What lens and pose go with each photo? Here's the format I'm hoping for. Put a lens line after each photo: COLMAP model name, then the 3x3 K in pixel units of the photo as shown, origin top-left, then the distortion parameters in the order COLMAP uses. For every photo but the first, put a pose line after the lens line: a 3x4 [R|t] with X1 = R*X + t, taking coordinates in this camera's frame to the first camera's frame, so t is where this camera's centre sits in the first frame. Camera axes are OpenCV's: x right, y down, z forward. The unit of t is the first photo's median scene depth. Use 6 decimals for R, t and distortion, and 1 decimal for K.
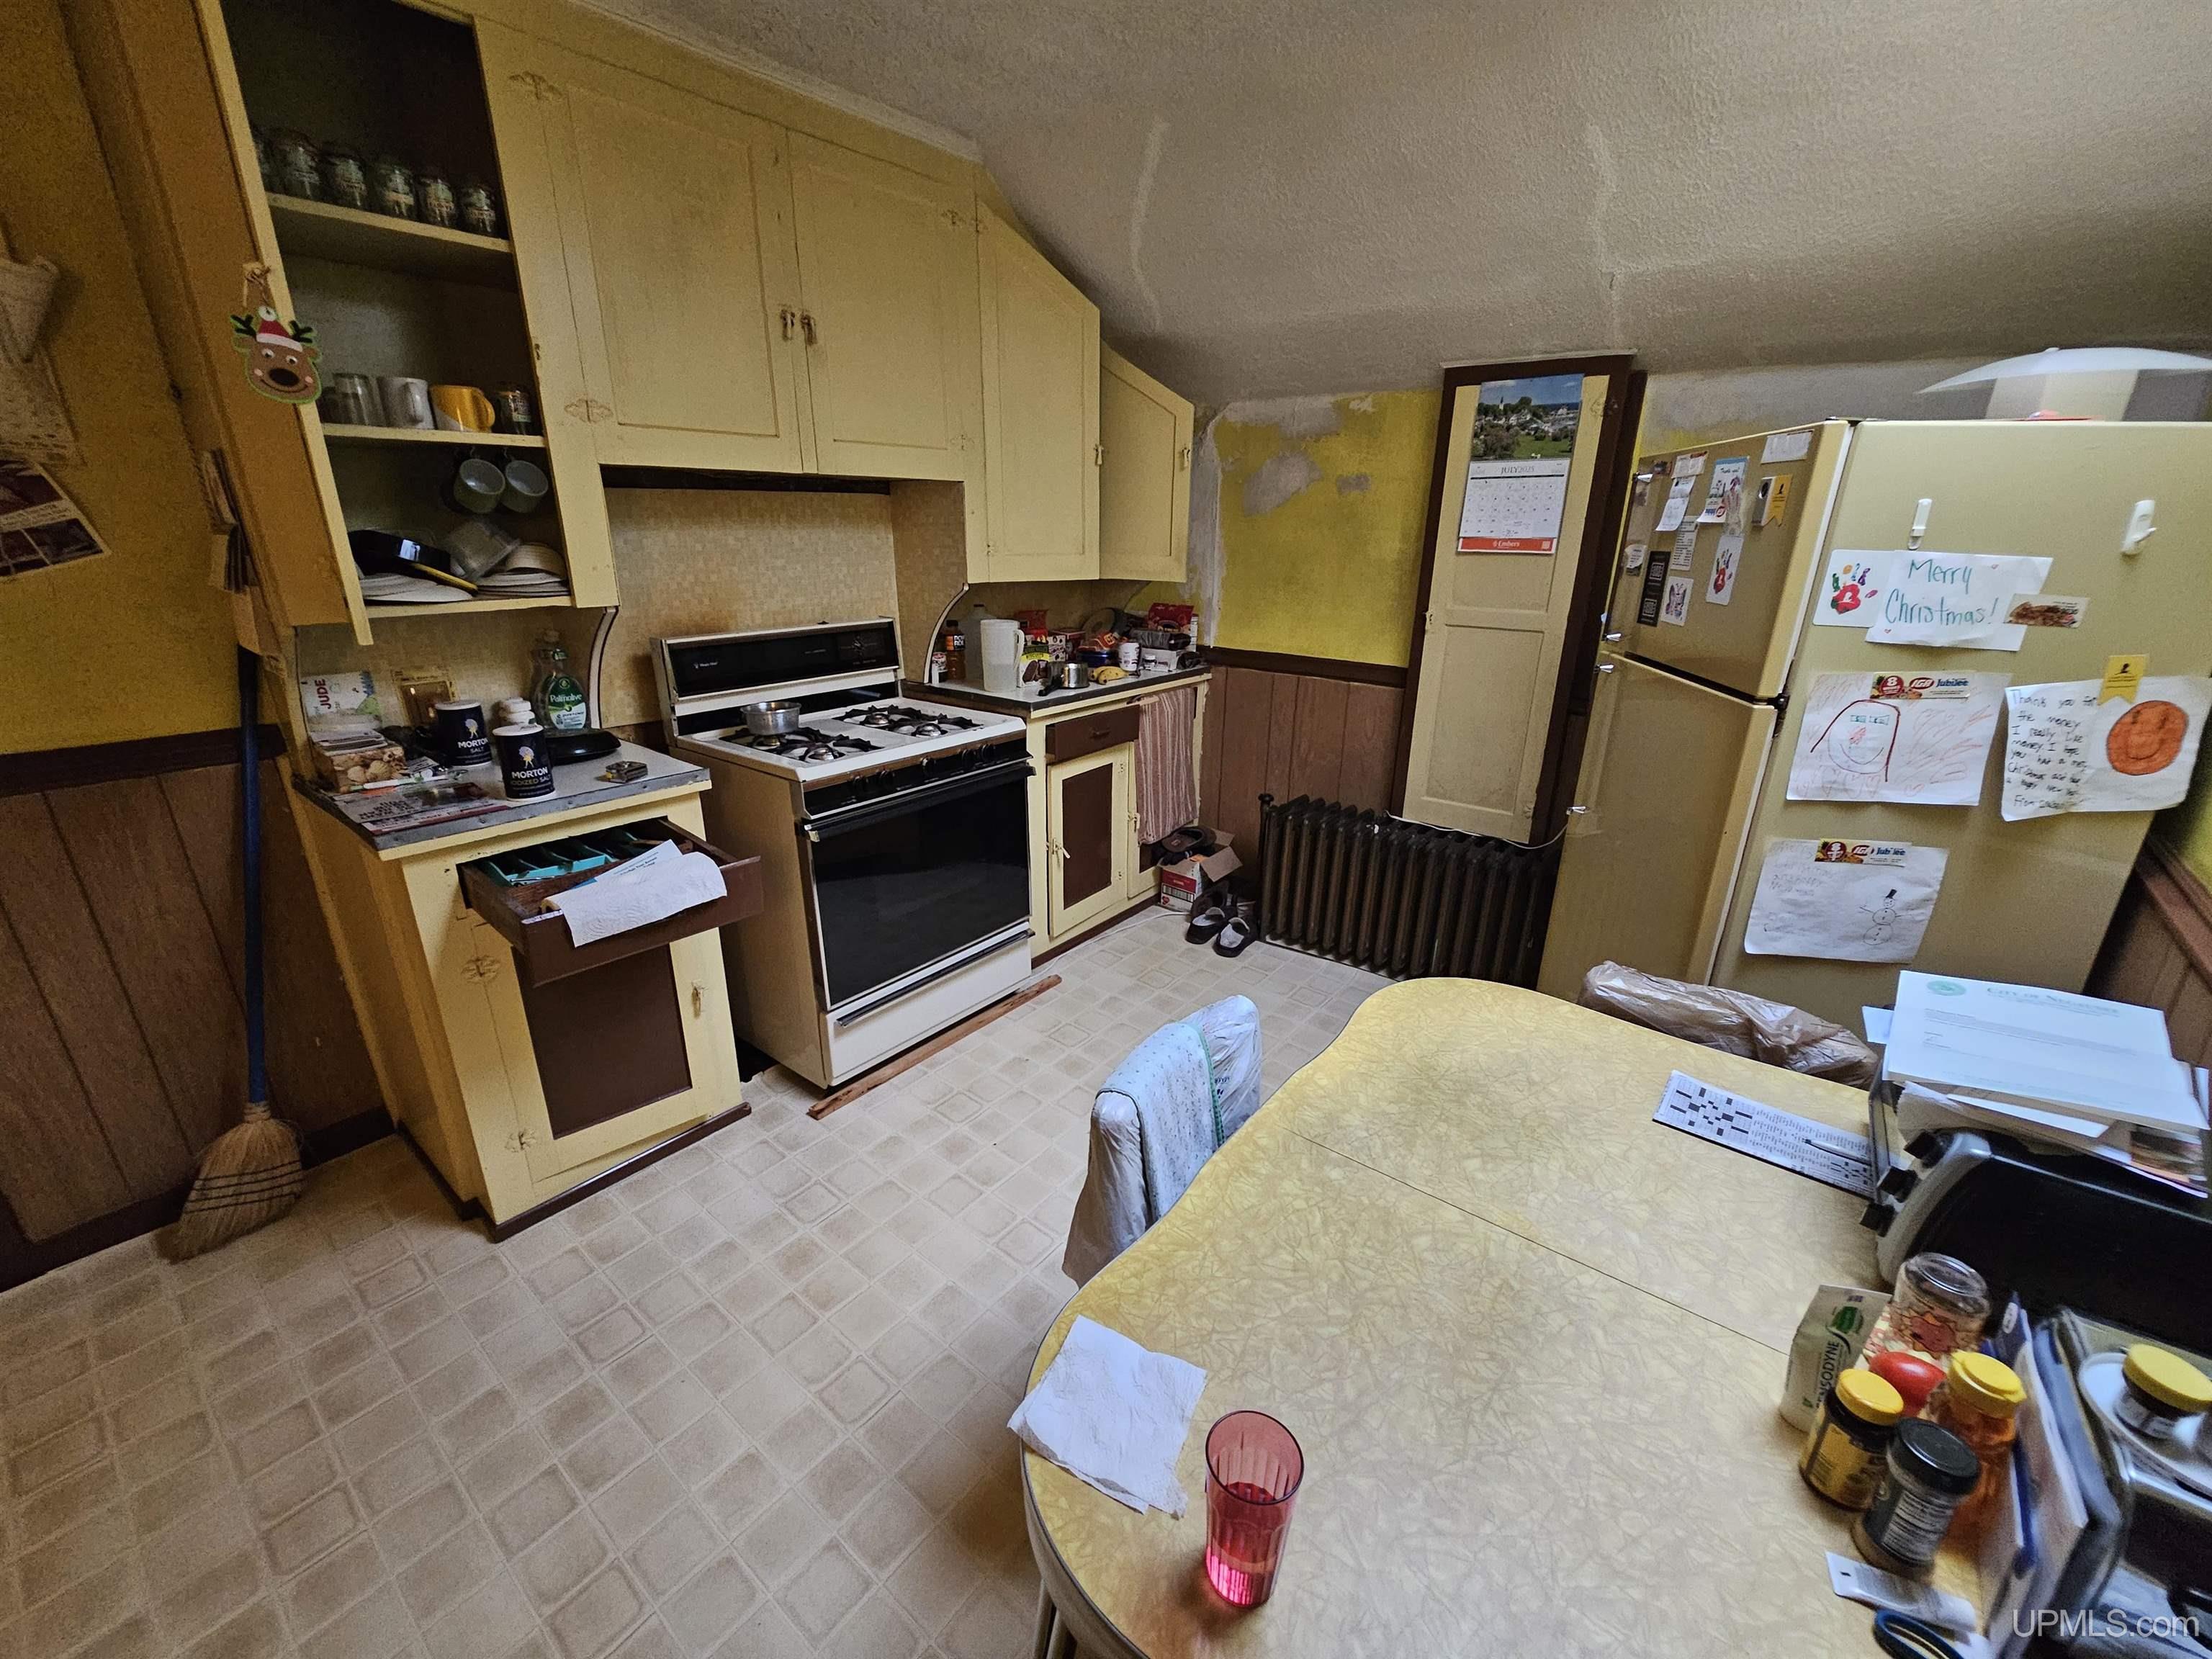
lens RADIAL K [[906.4, 0, 1100.6], [0, 906.4, 835.4], [0, 0, 1]] dist [-0.000461, -0.000421]
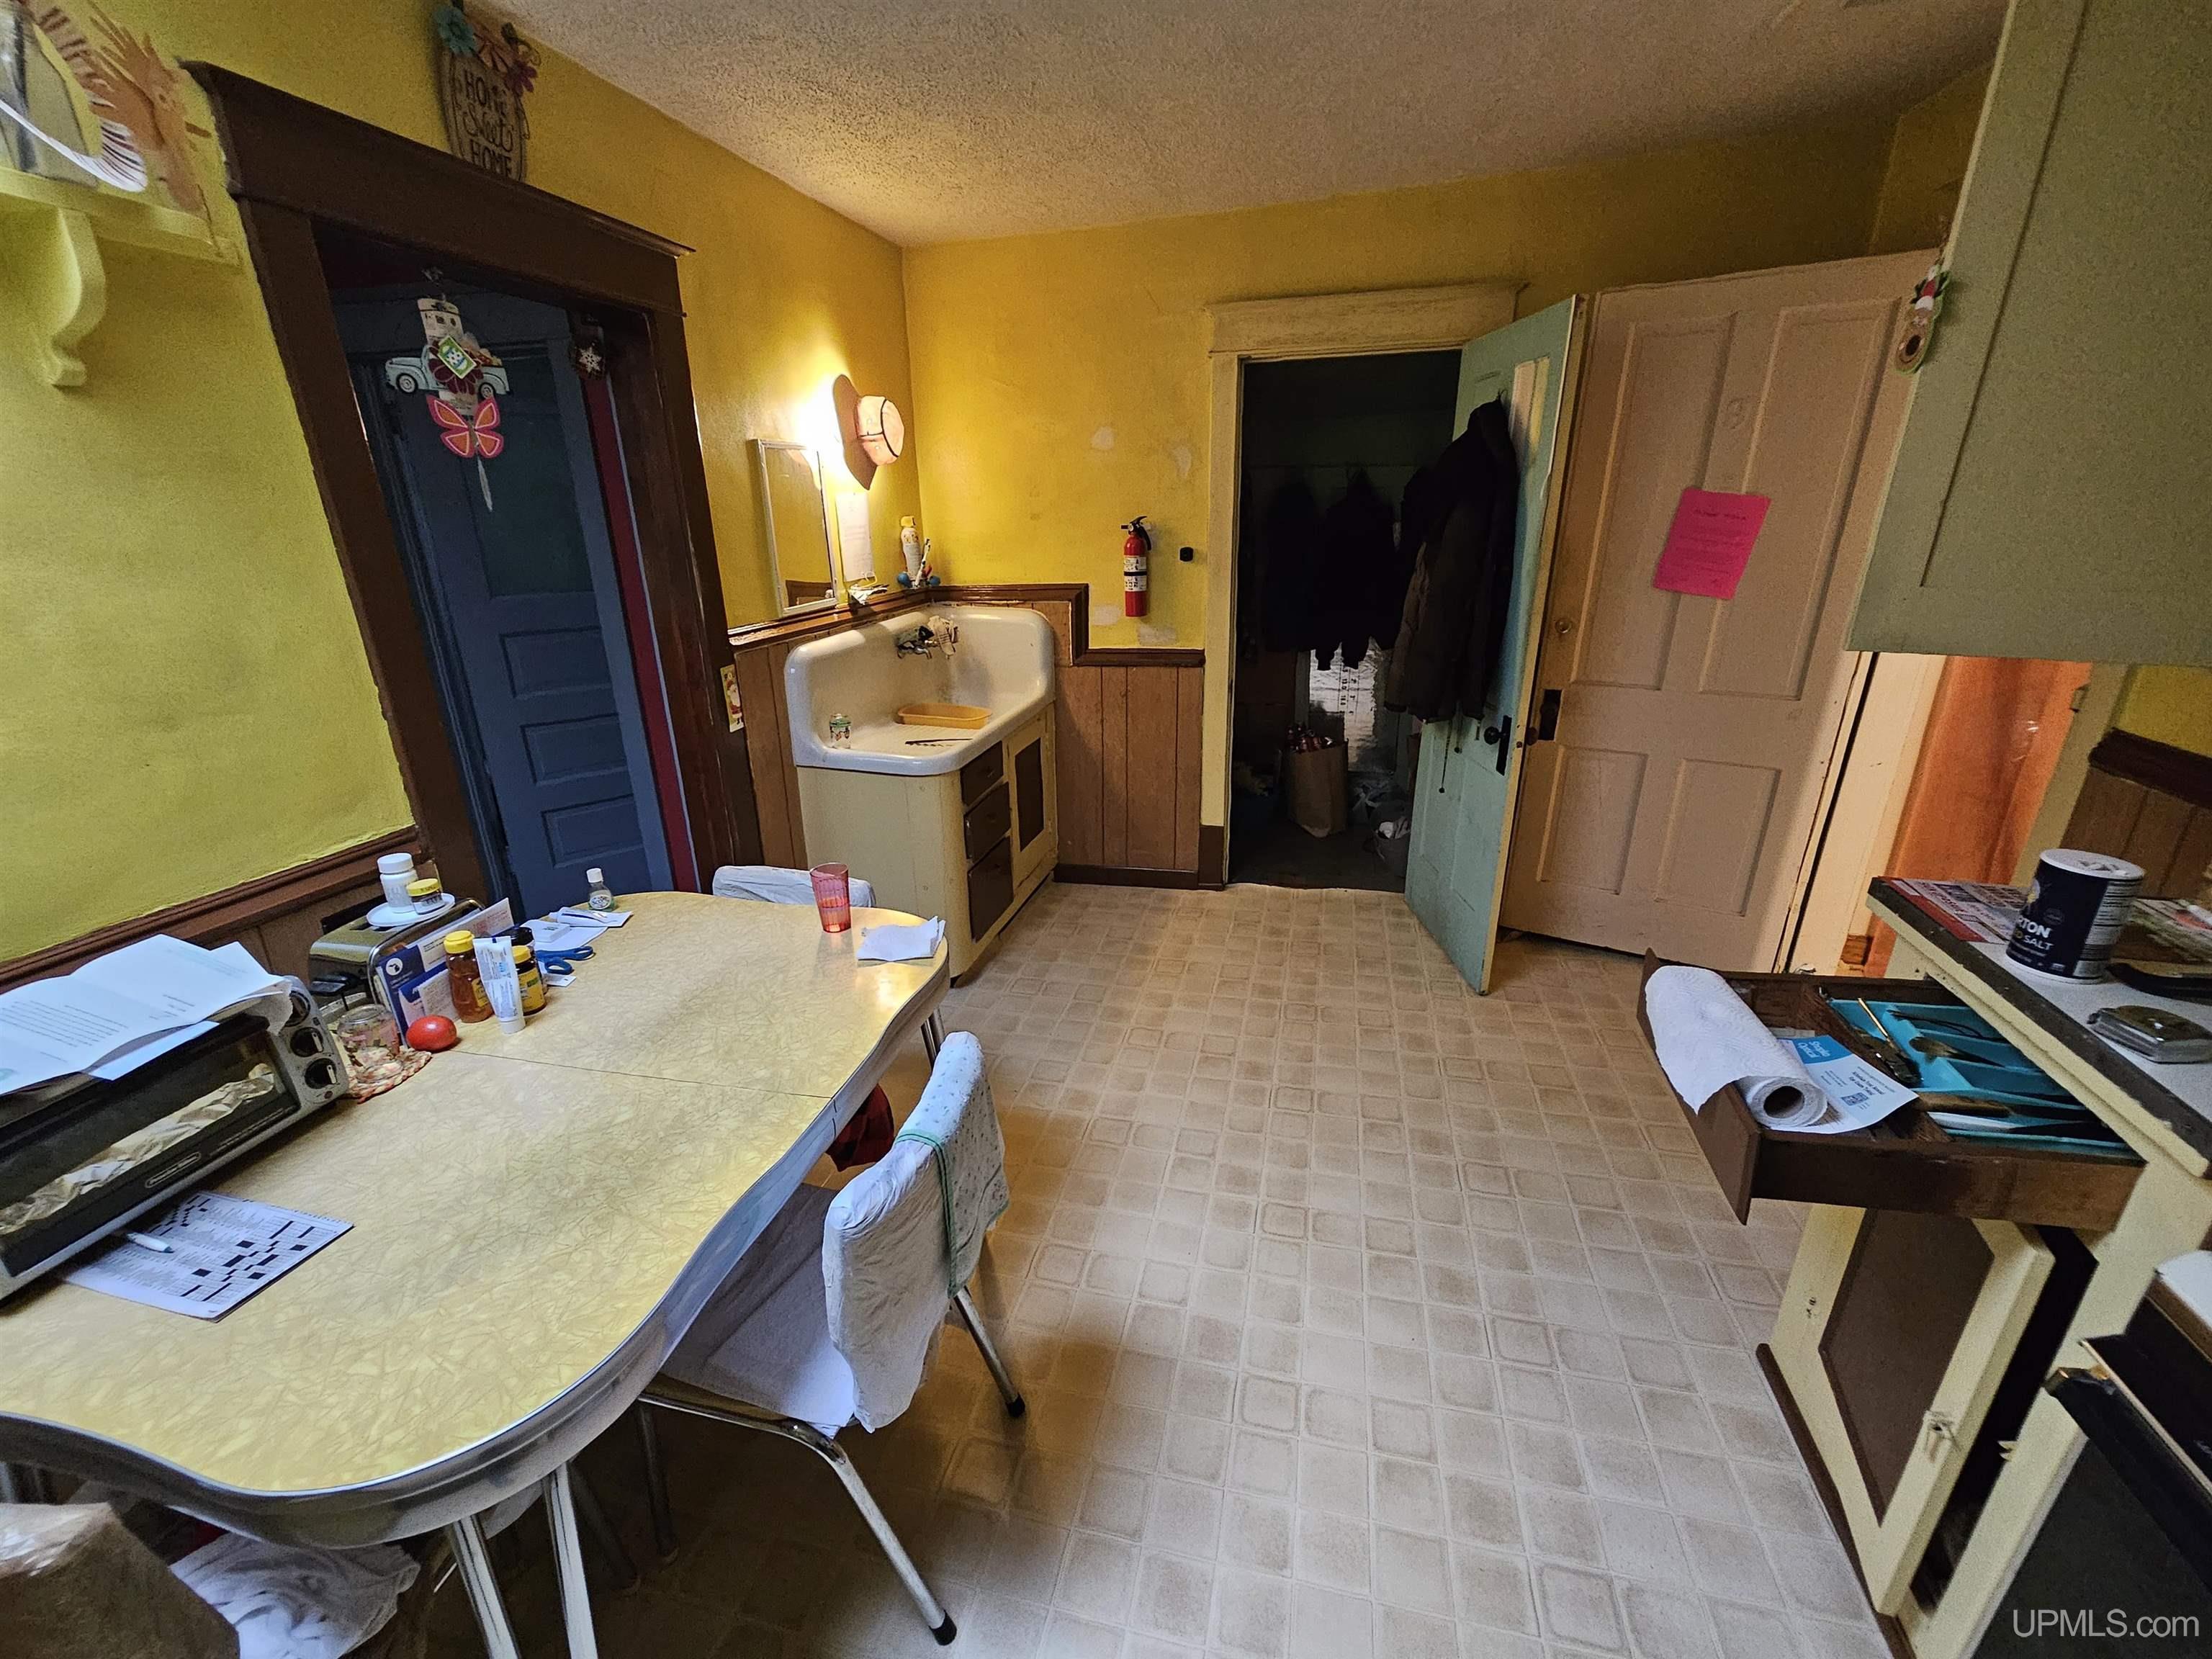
lens RADIAL K [[906.4, 0, 1100.6], [0, 906.4, 835.4], [0, 0, 1]] dist [-0.000461, -0.000421]
pose [[-0.908530, 0.149270, -0.390246, 0.216705], [-0.131306, 0.784680, 0.605835, -0.510564], [0.396651, 0.601661, -0.693305, 1.441686]]
